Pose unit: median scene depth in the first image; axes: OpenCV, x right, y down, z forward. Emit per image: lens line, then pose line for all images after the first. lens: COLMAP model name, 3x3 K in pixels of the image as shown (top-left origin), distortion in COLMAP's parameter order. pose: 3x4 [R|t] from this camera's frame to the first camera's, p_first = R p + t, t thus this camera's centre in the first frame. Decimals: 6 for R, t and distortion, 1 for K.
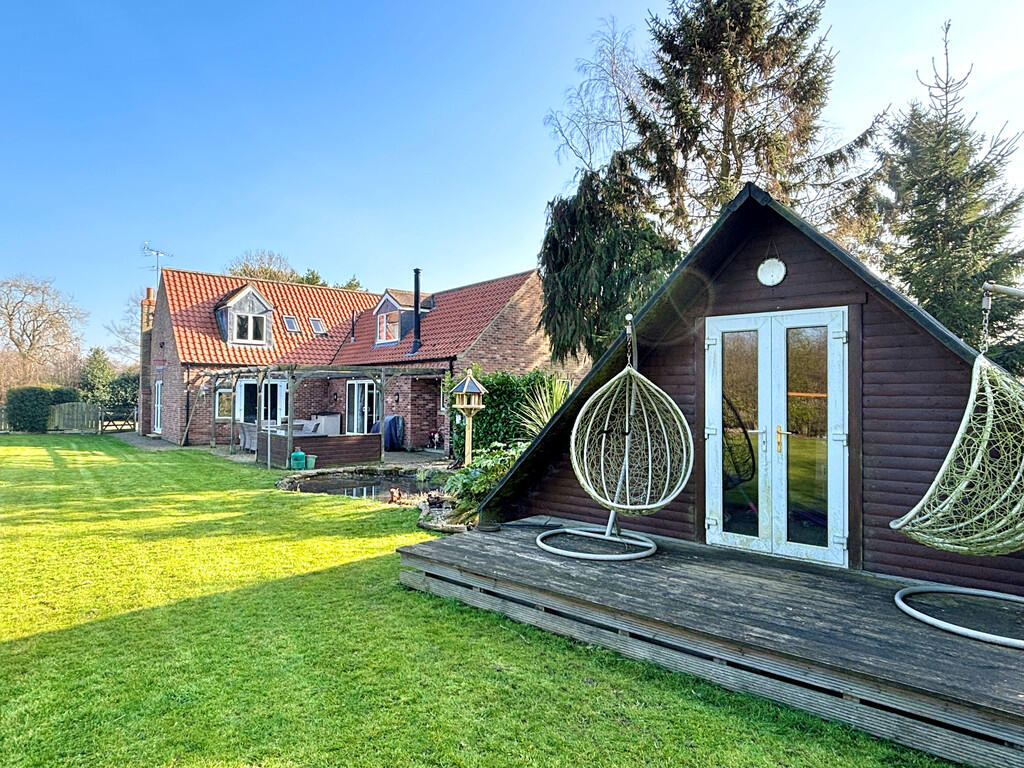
lens RADIAL K [[599.4, 0, 510.7], [0, 599.4, 385.2], [0, 0, 1]] dist [-0.002960, -0.008123]
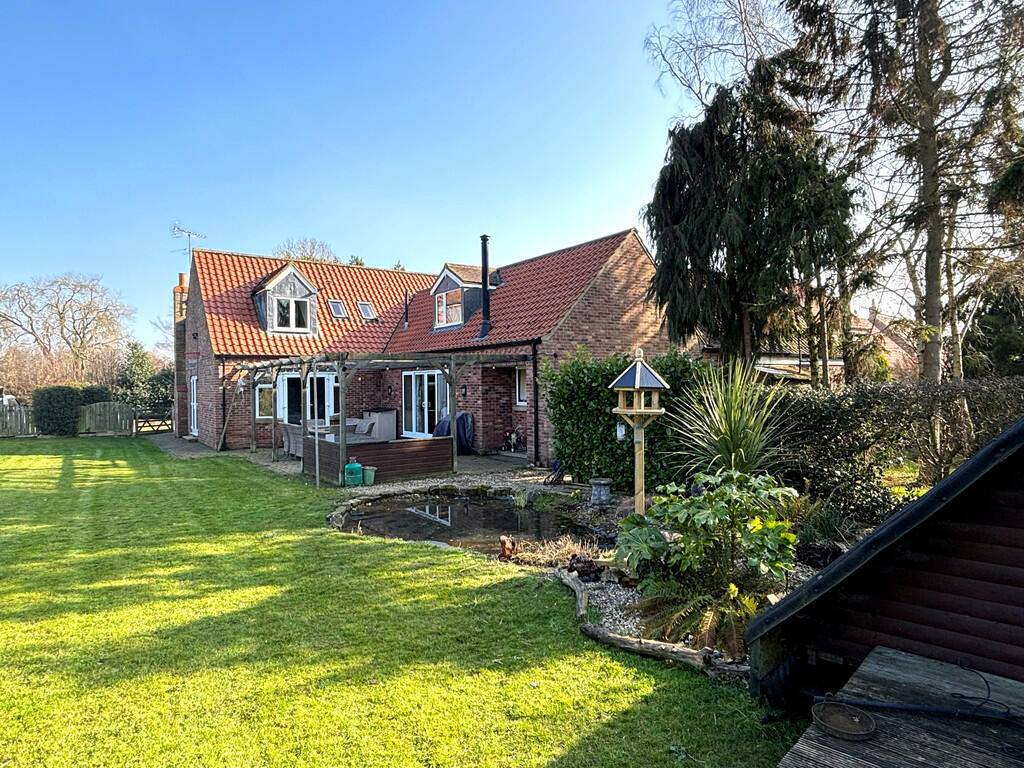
lens RADIAL K [[599.4, 0, 513.4], [0, 599.4, 385.1], [0, 0, 1]] dist [-0.002960, -0.008123]
pose [[0.997745, -0.019895, -0.064103, -0.064474], [0.021189, 0.999584, 0.019564, -0.002001], [0.063687, -0.020878, 0.997752, 0.160482]]
